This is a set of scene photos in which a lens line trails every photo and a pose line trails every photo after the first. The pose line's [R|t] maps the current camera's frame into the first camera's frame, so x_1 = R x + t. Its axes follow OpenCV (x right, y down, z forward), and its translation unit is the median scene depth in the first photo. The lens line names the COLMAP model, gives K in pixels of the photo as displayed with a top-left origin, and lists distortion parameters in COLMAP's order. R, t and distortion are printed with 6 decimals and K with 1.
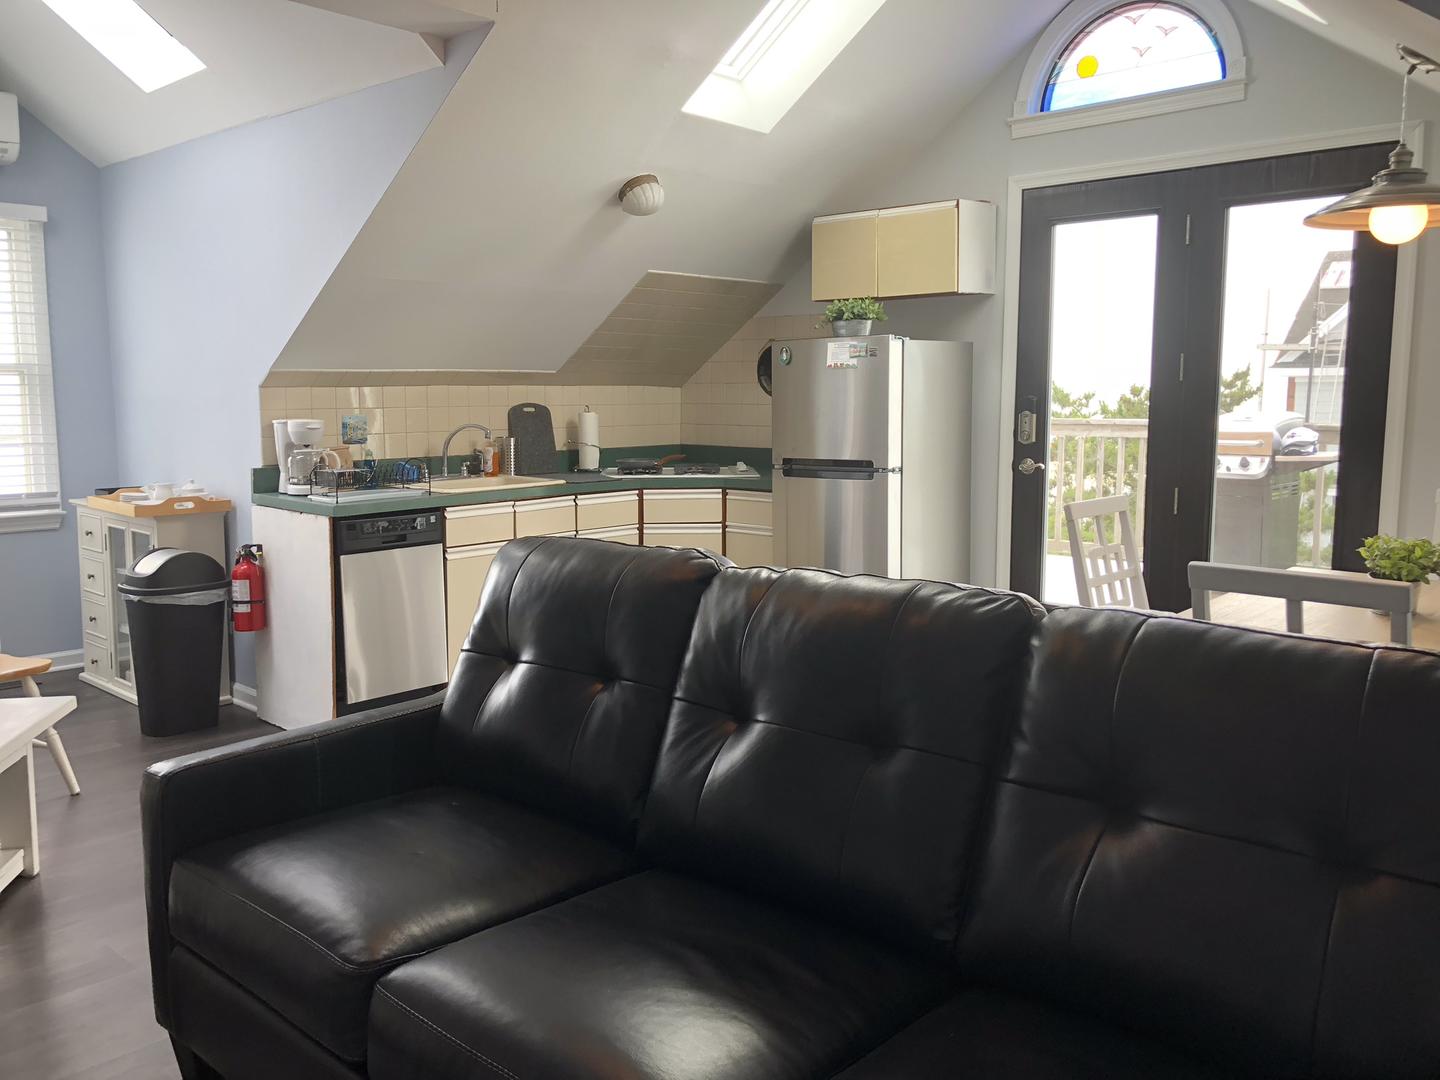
lens RADIAL K [[1169.4, 0, 719.5], [0, 1169.4, 530.2], [0, 0, 1]] dist [0.068059, -0.087089]
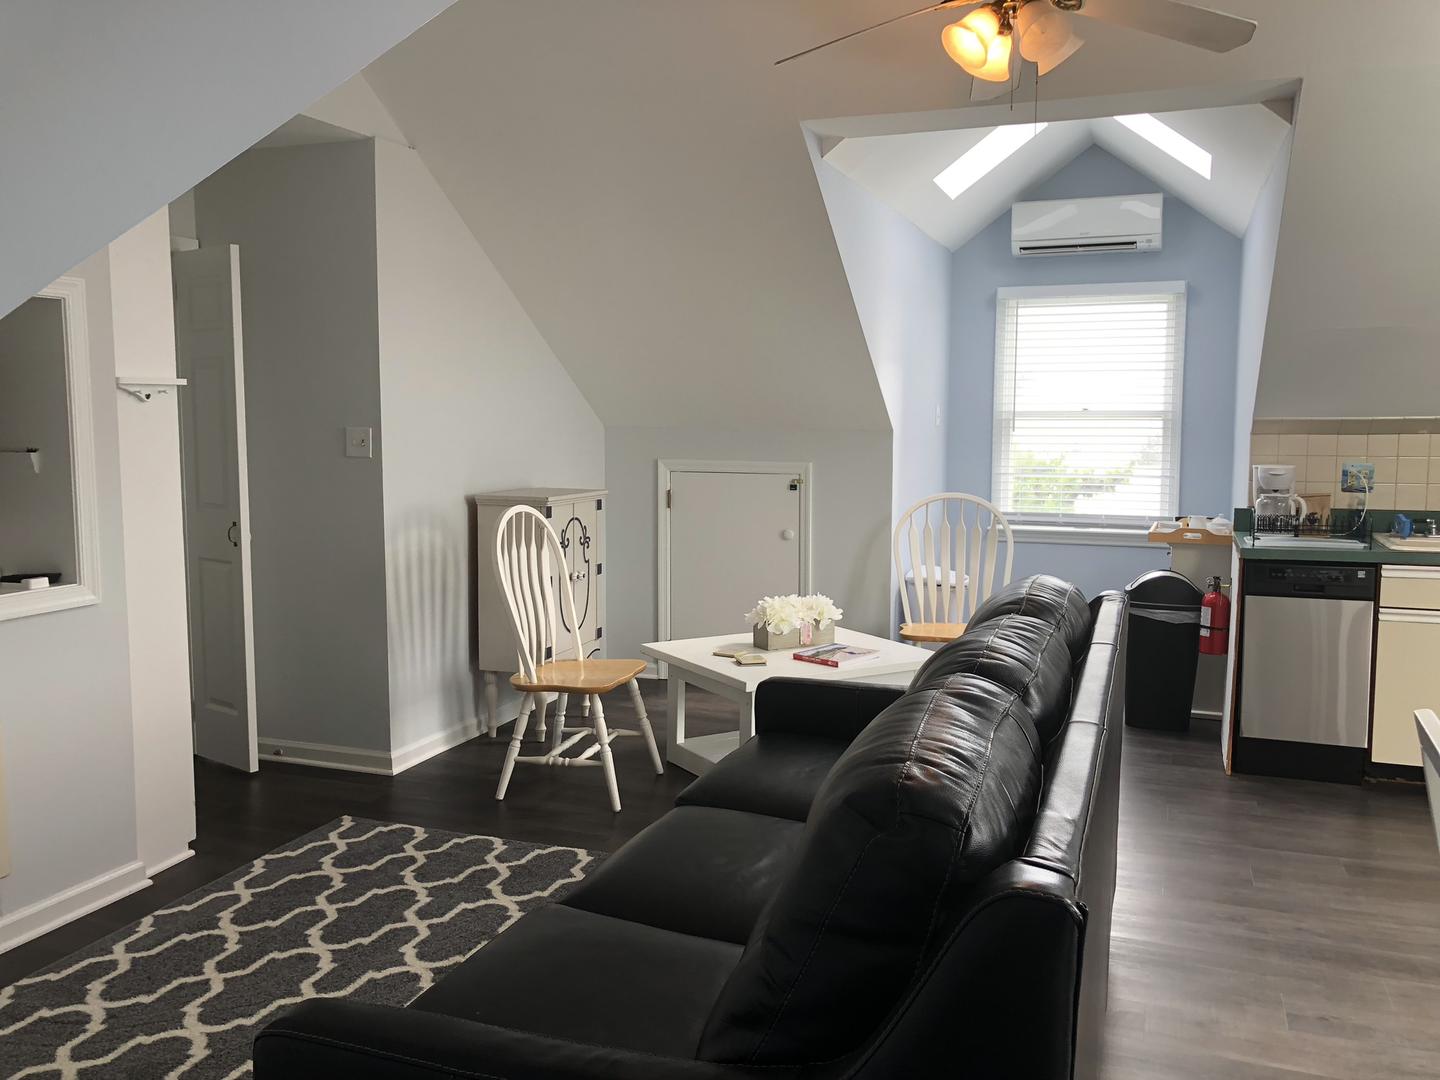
lens RADIAL K [[1169.4, 0, 719.5], [0, 1169.4, 530.2], [0, 0, 1]] dist [0.068059, -0.087089]
pose [[0.380762, 0.093246, -0.919960, 0.403386], [-0.117040, 0.991761, 0.052082, -0.031399], [0.917236, 0.087842, 0.388538, 0.133700]]
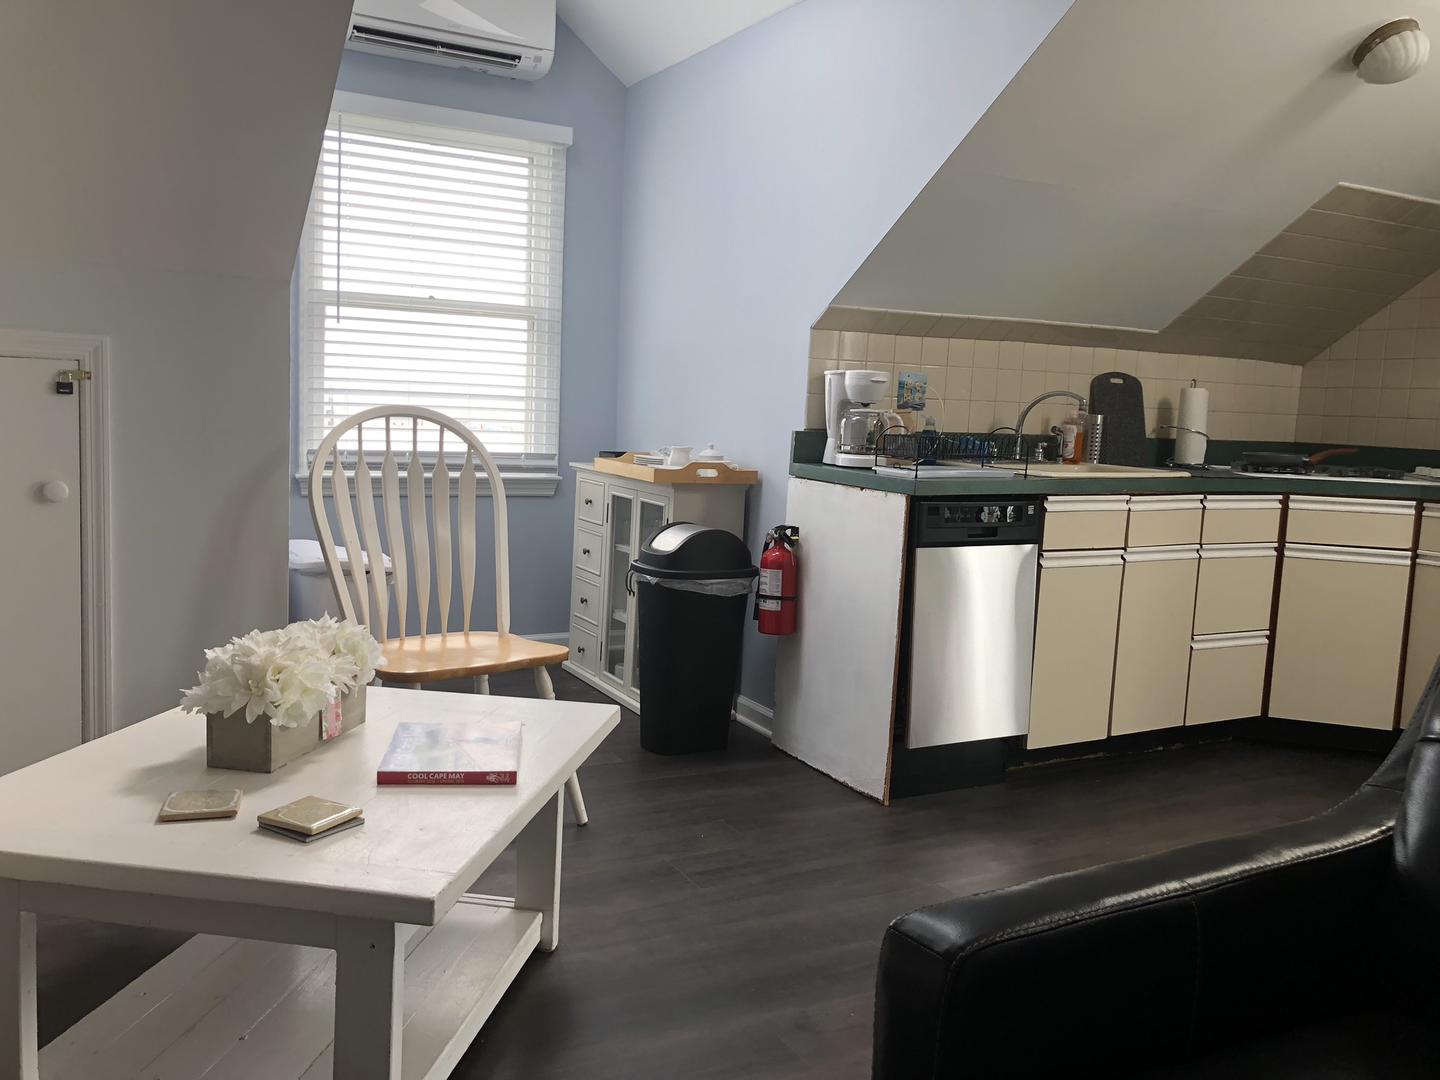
lens RADIAL K [[1169.4, 0, 719.5], [0, 1169.4, 530.2], [0, 0, 1]] dist [0.068059, -0.087089]
pose [[0.947555, 0.077214, -0.310125, -0.184523], [-0.083044, 0.996530, -0.005621, 0.021597], [0.308615, 0.031080, 0.950679, 0.226849]]
